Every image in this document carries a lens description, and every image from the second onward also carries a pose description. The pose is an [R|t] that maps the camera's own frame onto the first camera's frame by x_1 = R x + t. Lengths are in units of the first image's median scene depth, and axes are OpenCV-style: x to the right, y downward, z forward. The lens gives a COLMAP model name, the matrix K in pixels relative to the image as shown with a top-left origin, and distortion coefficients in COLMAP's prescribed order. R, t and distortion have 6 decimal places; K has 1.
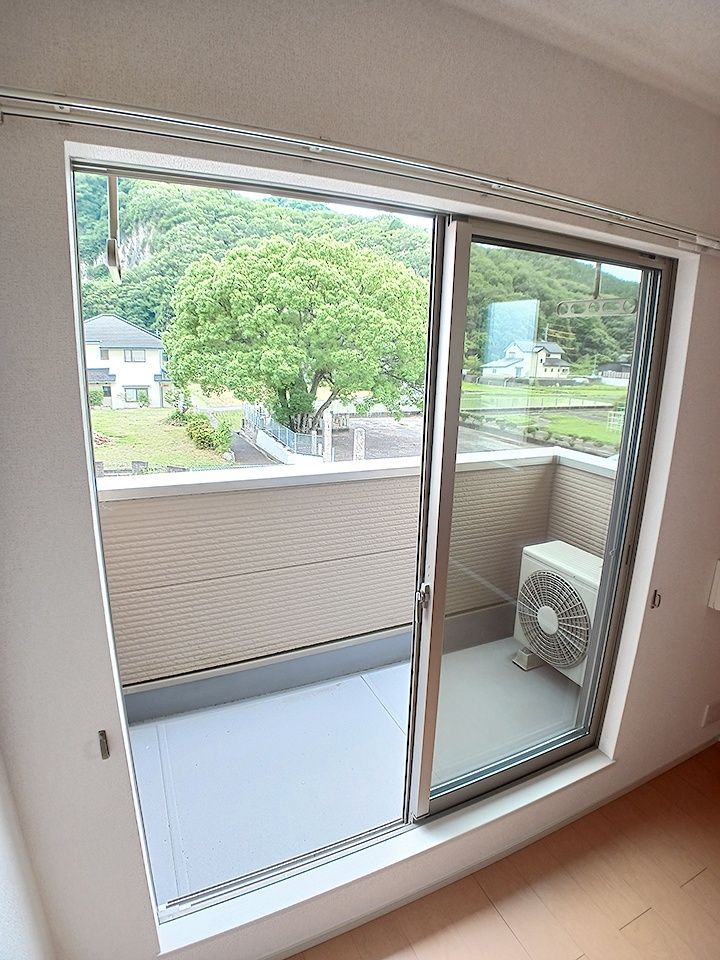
lens RADIAL K [[517.7, 0, 360.7], [0, 517.7, 479.5], [0, 0, 1]] dist [-0.069880, -0.001554]
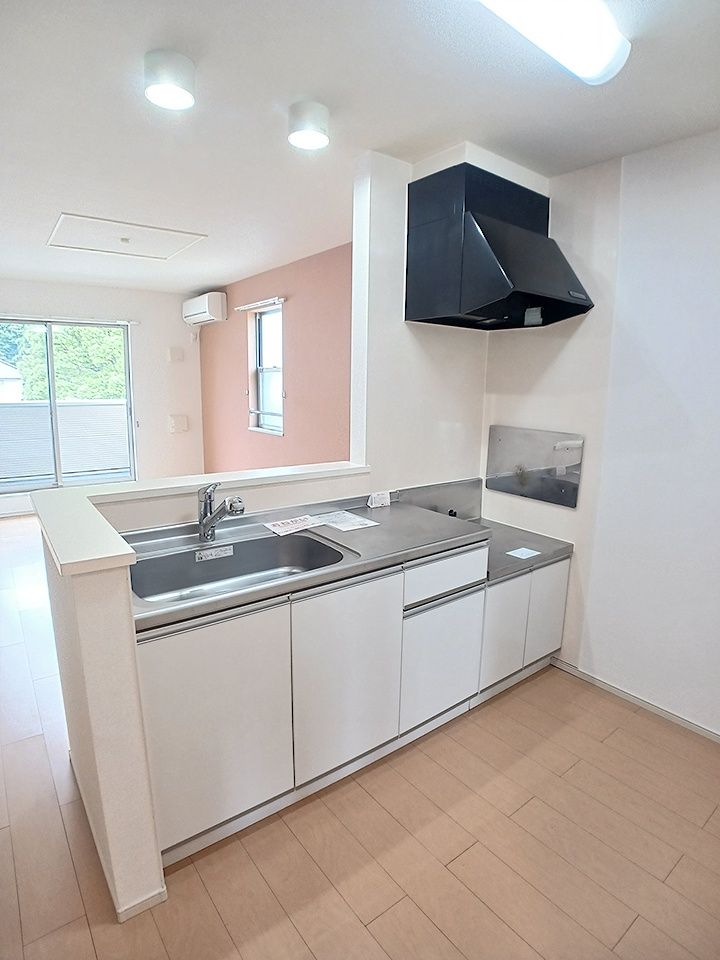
lens RADIAL K [[517.7, 0, 359.9], [0, 517.7, 478.0], [0, 0, 1]] dist [-0.069880, -0.001554]
pose [[0.976371, -0.052306, 0.209677, 0.089276], [0.064115, 0.996693, -0.049920, 0.057857], [-0.206373, 0.062184, 0.976495, -0.173372]]
